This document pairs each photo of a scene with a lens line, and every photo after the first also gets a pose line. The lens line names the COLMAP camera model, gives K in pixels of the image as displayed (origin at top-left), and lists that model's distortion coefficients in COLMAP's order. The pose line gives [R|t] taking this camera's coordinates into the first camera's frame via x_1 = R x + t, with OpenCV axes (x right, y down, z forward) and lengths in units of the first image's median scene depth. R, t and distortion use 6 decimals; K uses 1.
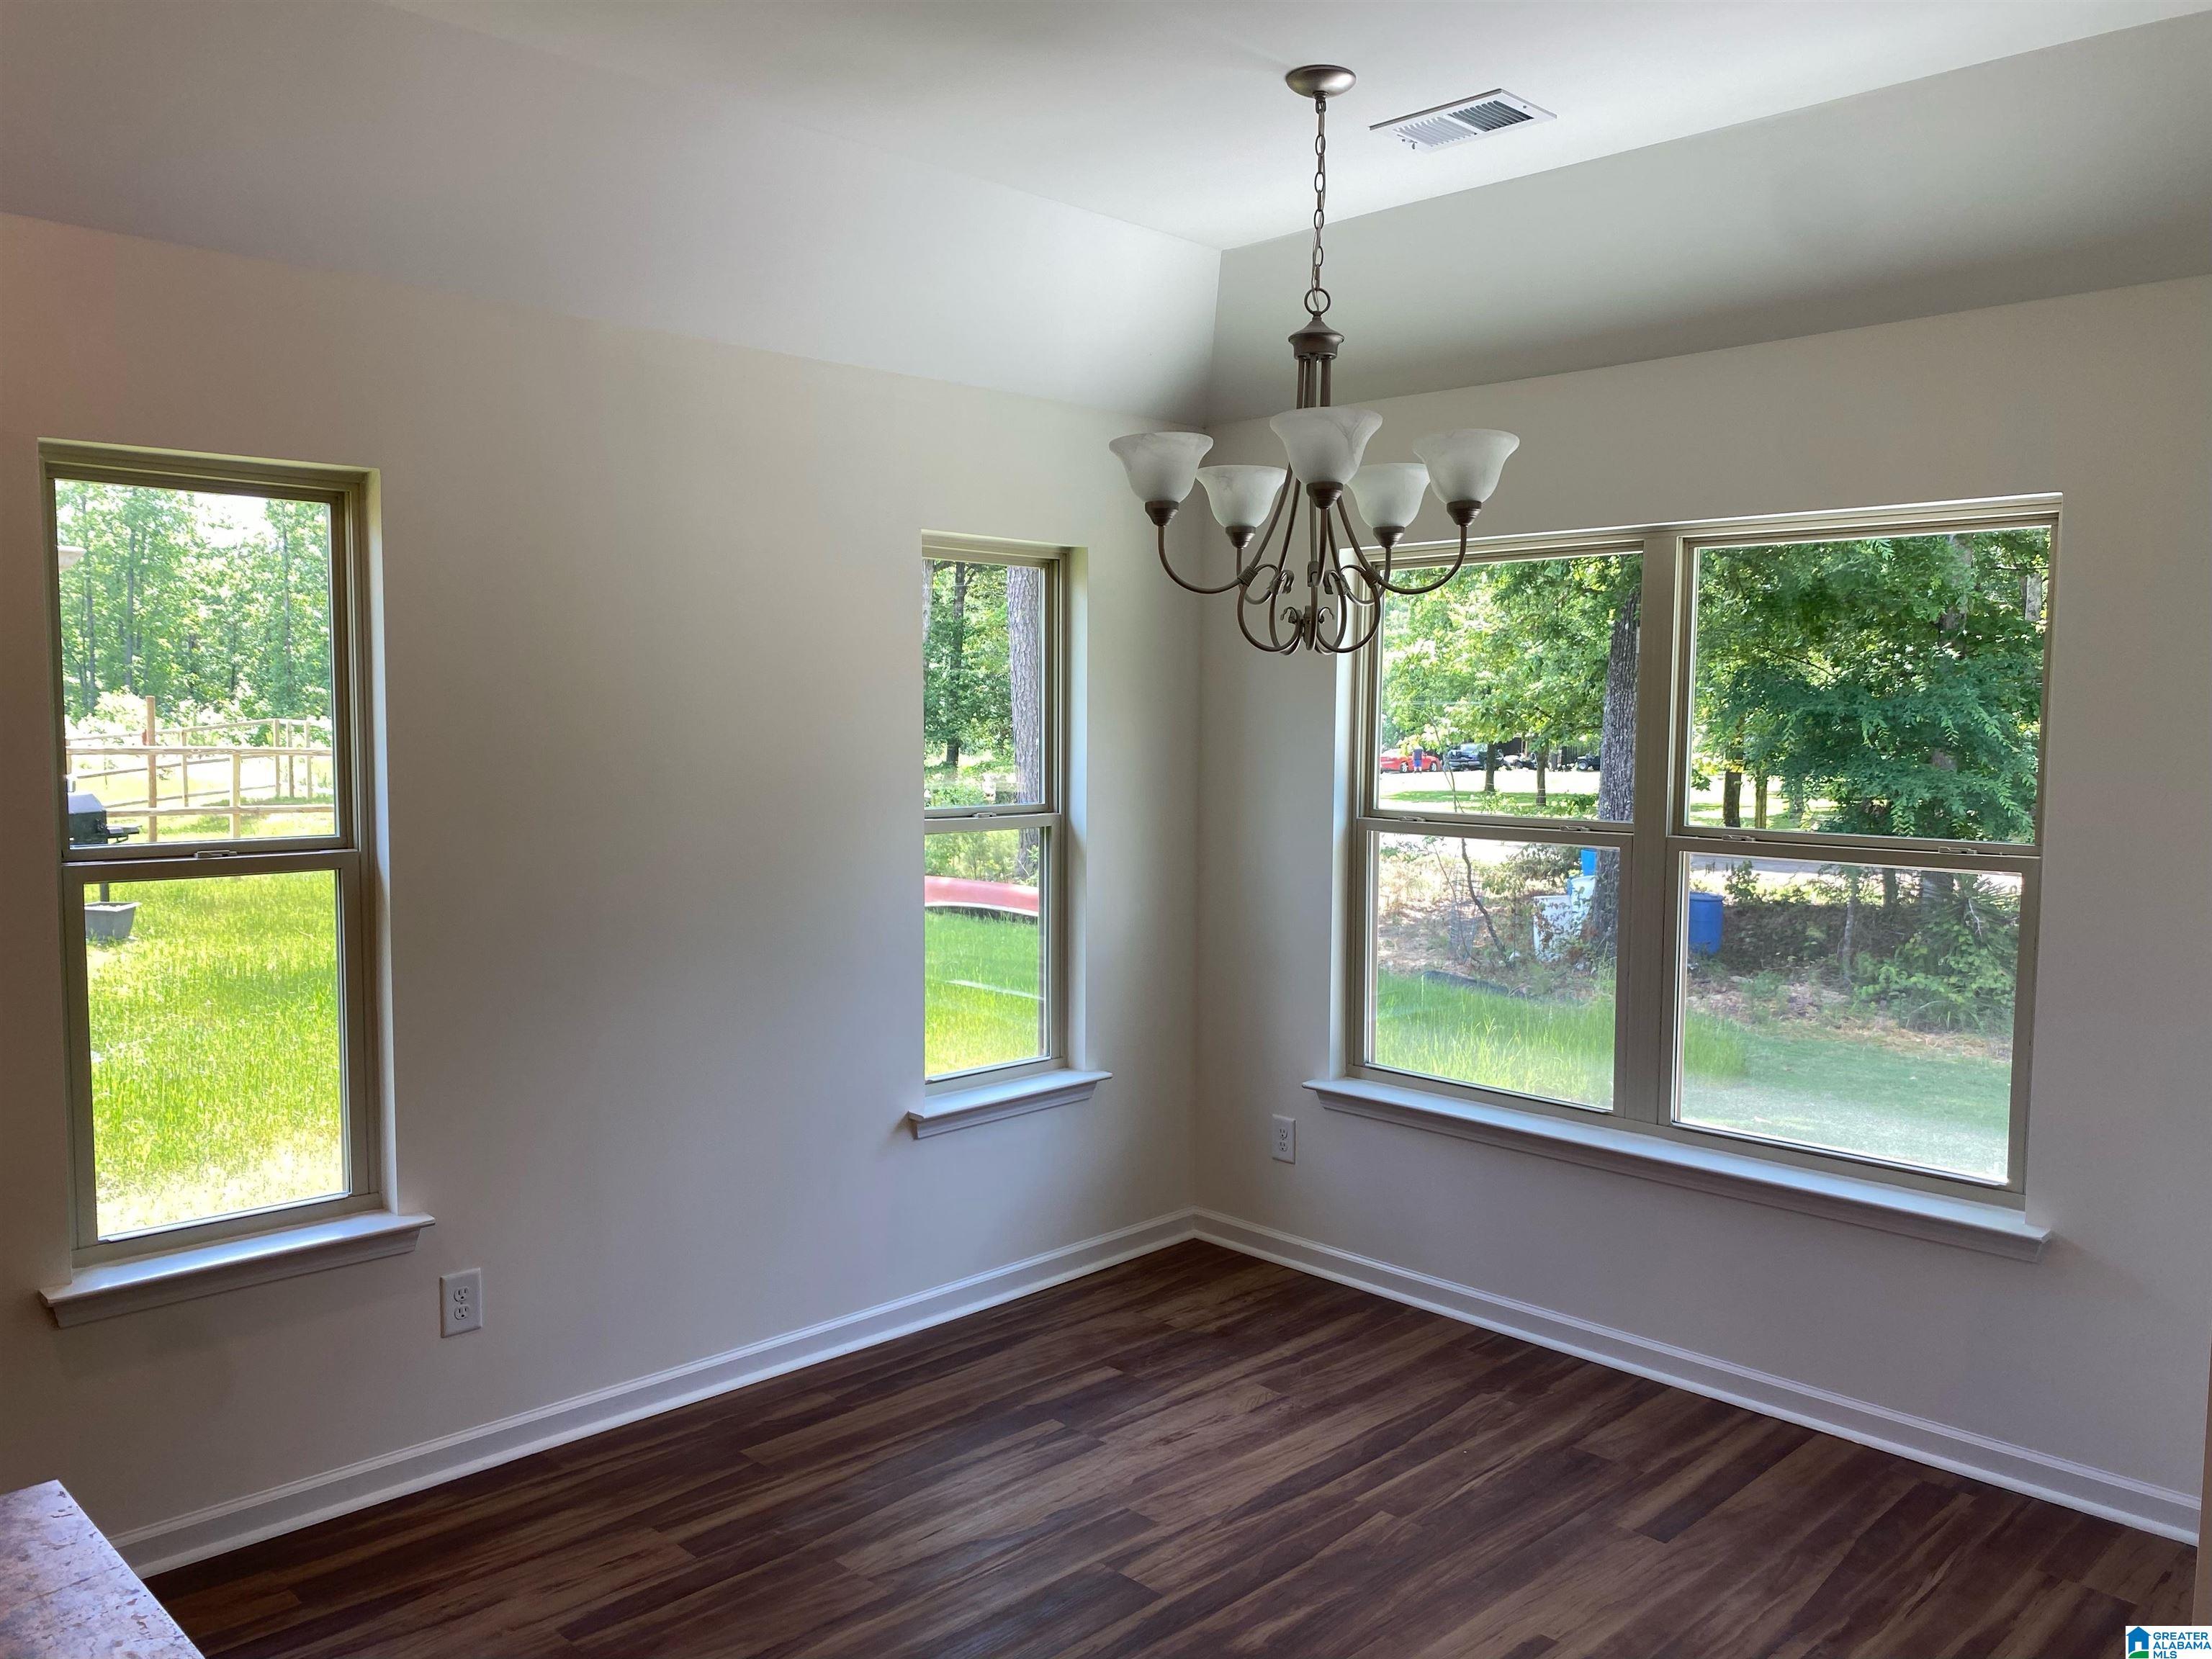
lens RADIAL K [[1687.6, 0, 1098.6], [0, 1687.6, 826.1], [0, 0, 1]] dist [0.031959, -0.017139]
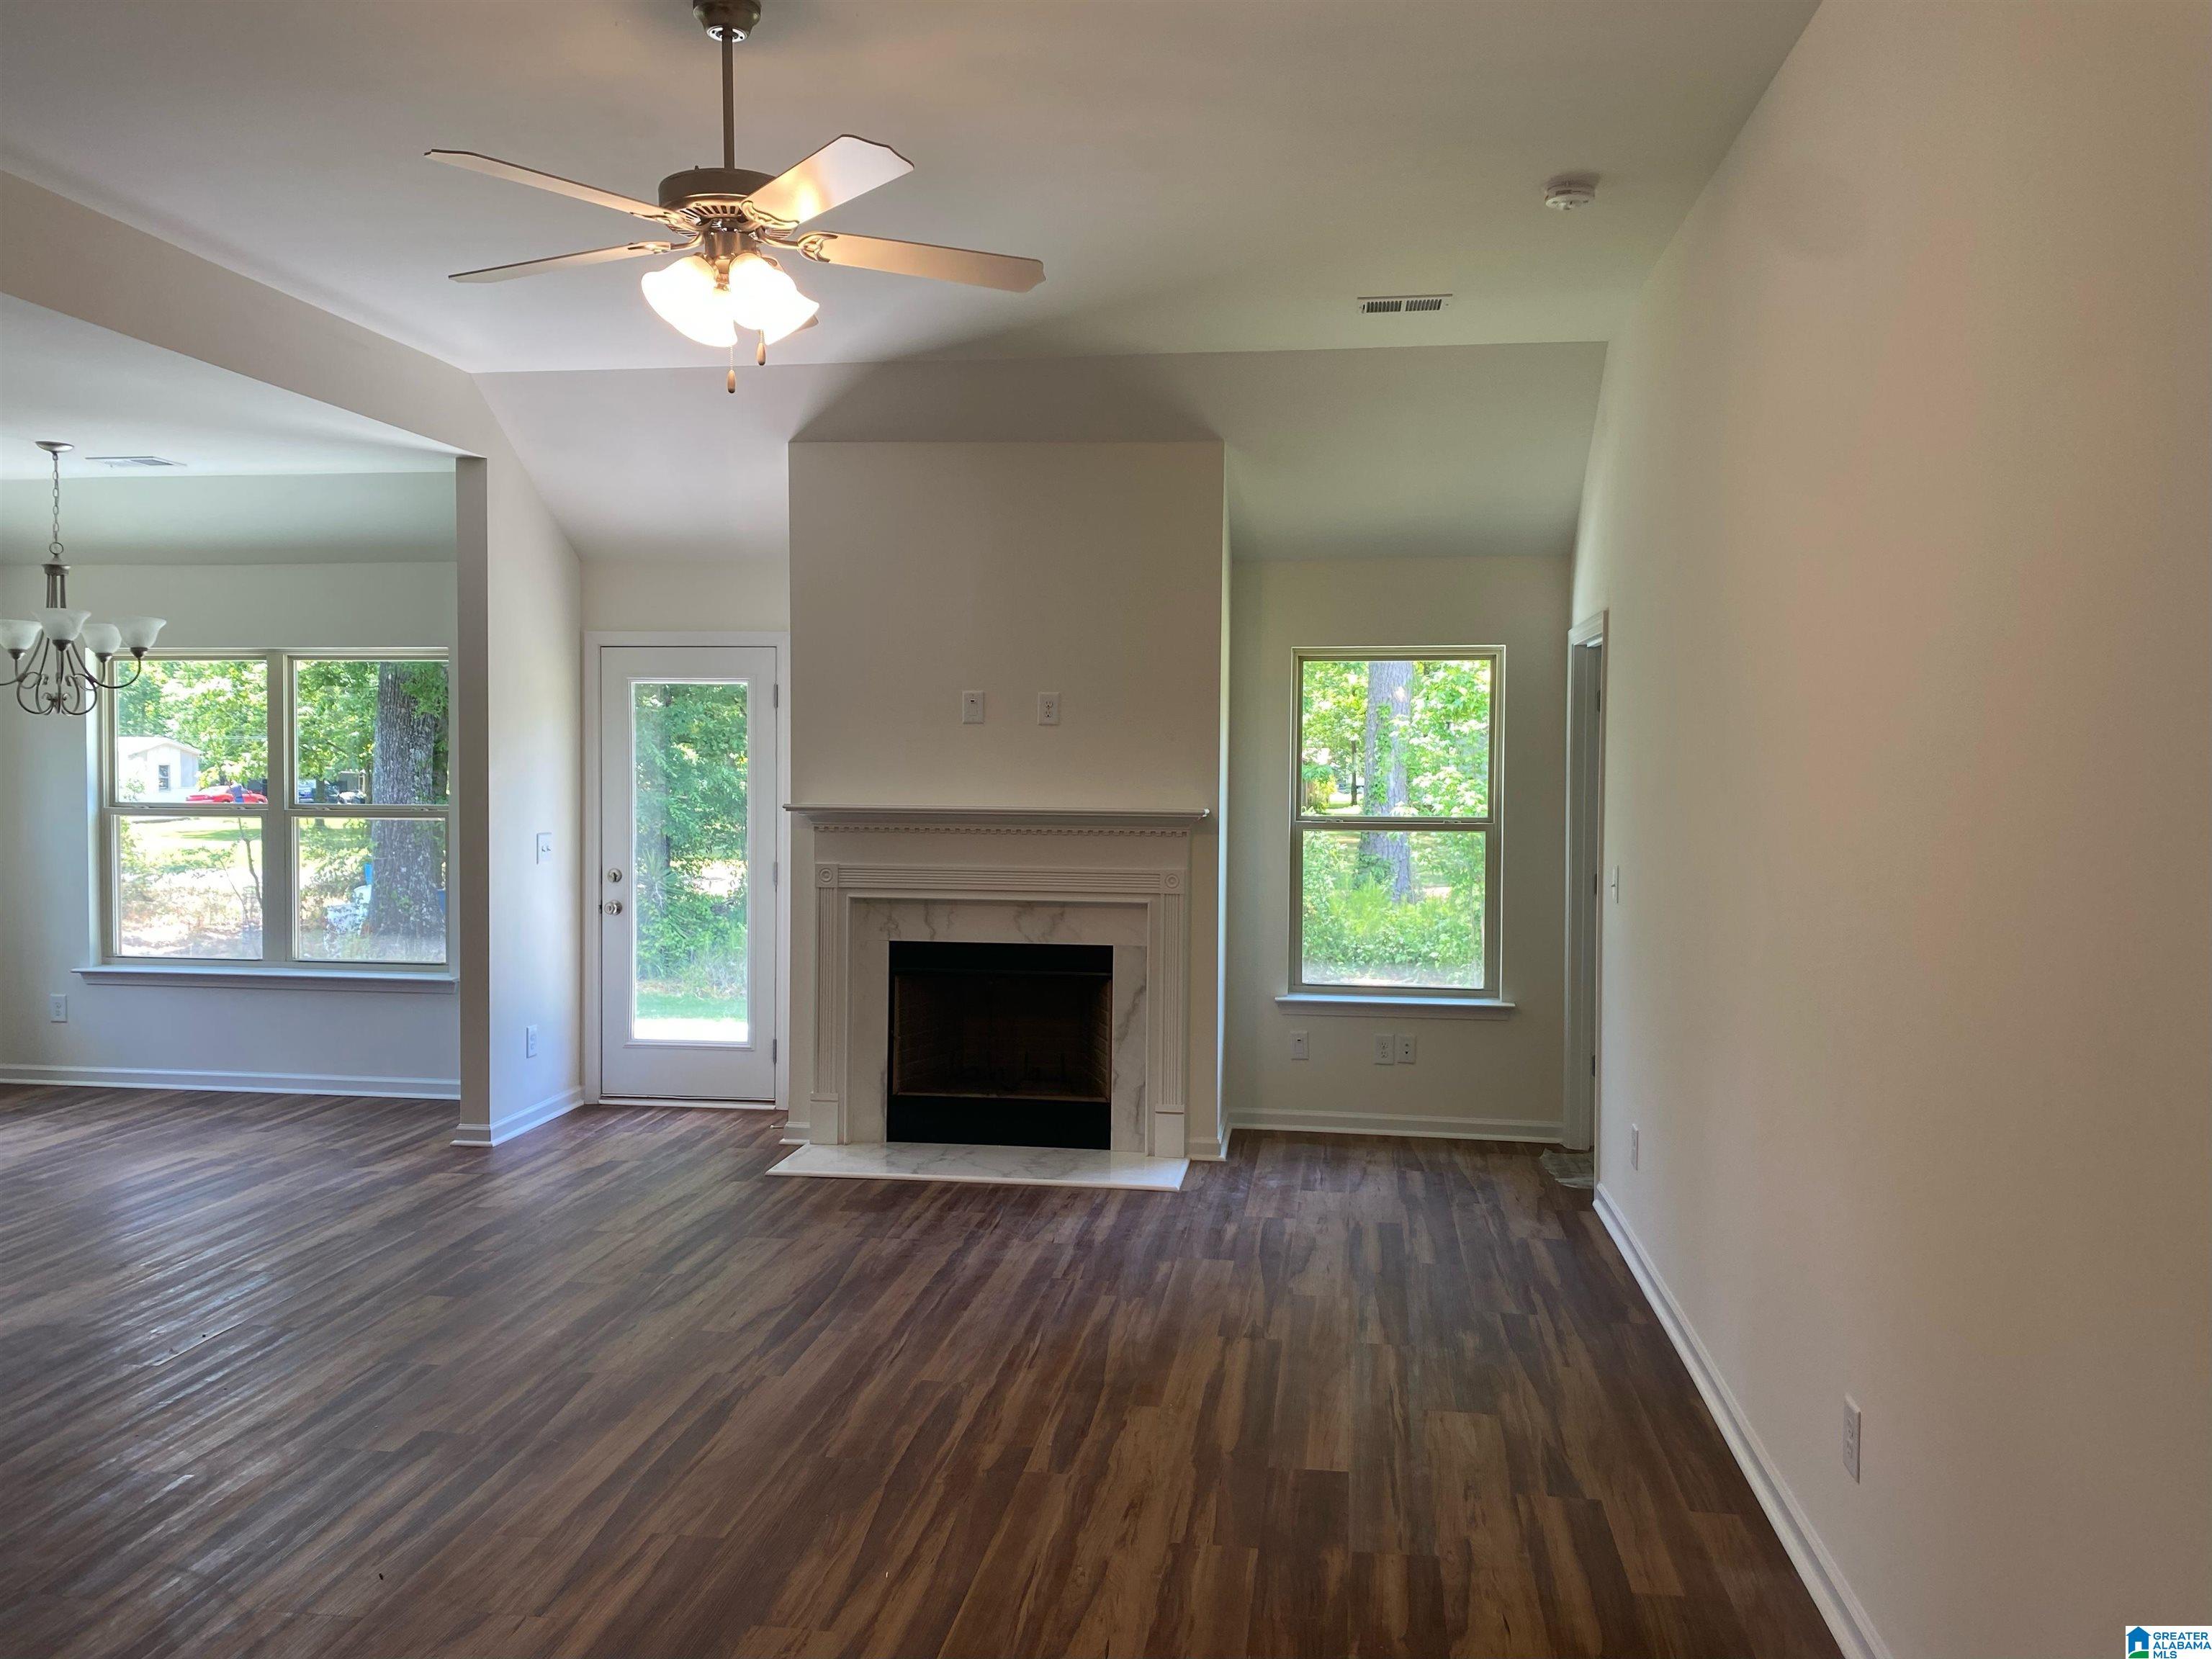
lens RADIAL K [[1687.6, 0, 1090.0], [0, 1687.6, 838.9], [0, 0, 1]] dist [0.031959, -0.017139]
pose [[0.798298, -0.023241, 0.601814, -0.119316], [0.031857, 0.999486, -0.003660, 0.092047], [-0.601420, 0.022093, 0.798628, -1.344609]]
